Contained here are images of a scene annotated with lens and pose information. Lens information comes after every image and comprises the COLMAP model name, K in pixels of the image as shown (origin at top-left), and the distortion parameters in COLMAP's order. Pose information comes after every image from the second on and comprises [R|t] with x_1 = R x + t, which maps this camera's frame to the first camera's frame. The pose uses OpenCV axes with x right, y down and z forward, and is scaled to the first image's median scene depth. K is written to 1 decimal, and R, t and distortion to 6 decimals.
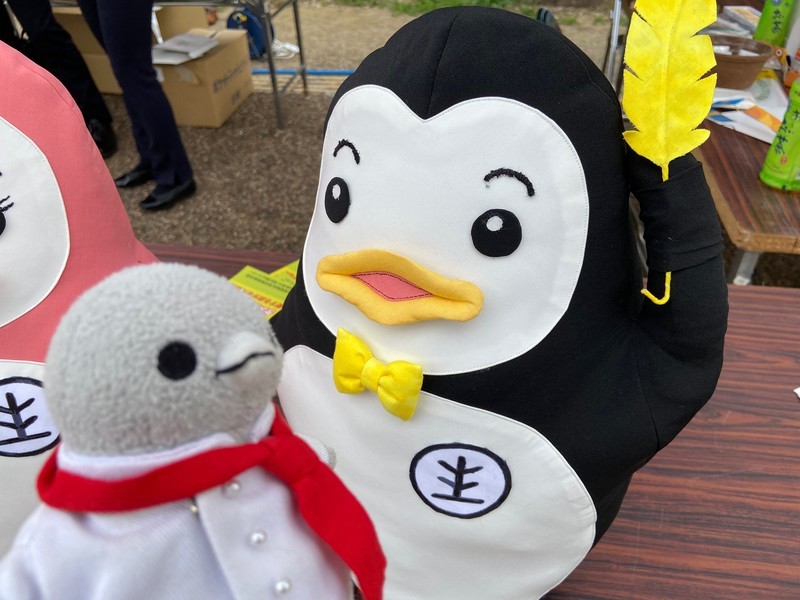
lens RADIAL K [[610.4, 0, 402.7], [0, 610.4, 286.0], [0, 0, 1]] dist [0.108962, -0.153030]
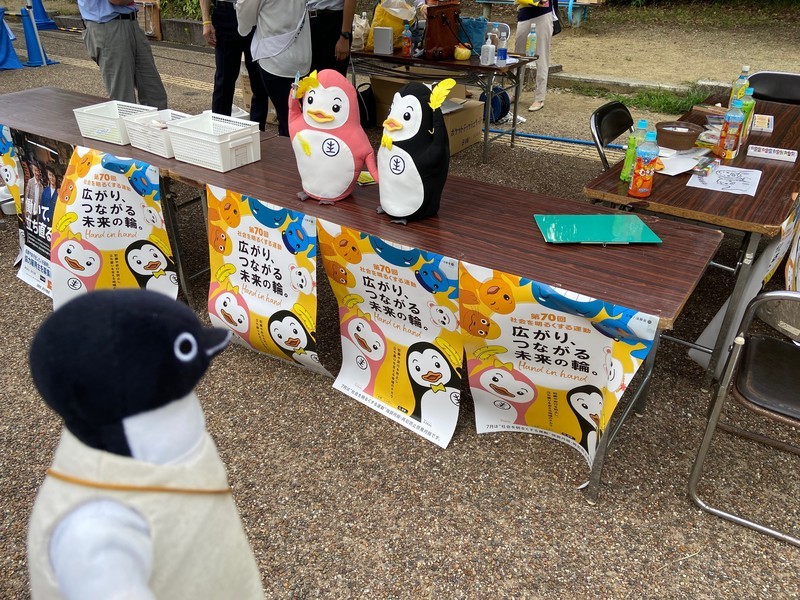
lens RADIAL K [[600.6, 0, 400.0], [0, 600.6, 300.0], [0, 0, 1]] dist [0.119864, -0.148281]
pose [[0.890515, 0.239444, -0.386846, 2.537944], [-0.274695, 0.960794, -0.037645, 1.700622], [0.362666, 0.139788, 0.921376, -3.861536]]
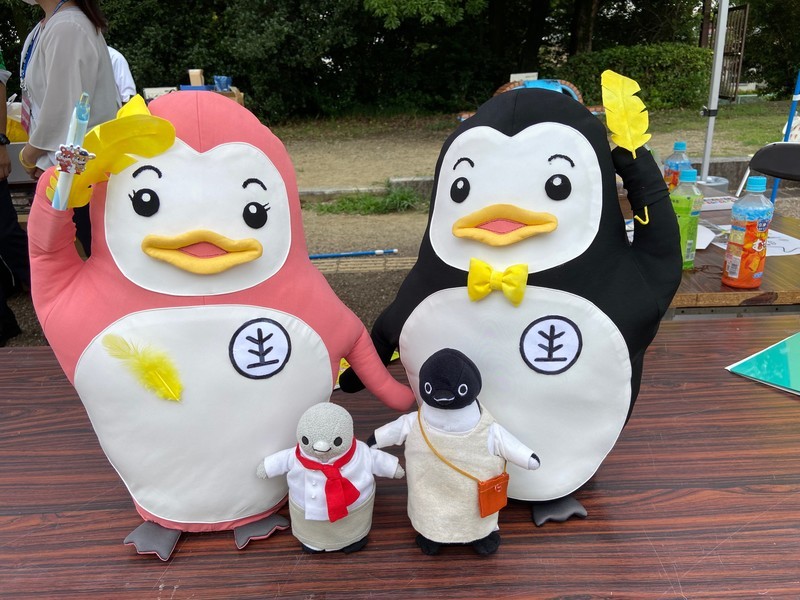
lens RADIAL K [[600.6, 0, 400.0], [0, 600.6, 300.0], [0, 0, 1]] dist [0.119864, -0.148281]
pose [[0.986689, -0.078351, 0.142500, -0.540708], [0.115797, 0.953754, -0.277387, 0.615219], [-0.114176, 0.290196, 0.950132, -0.542226]]
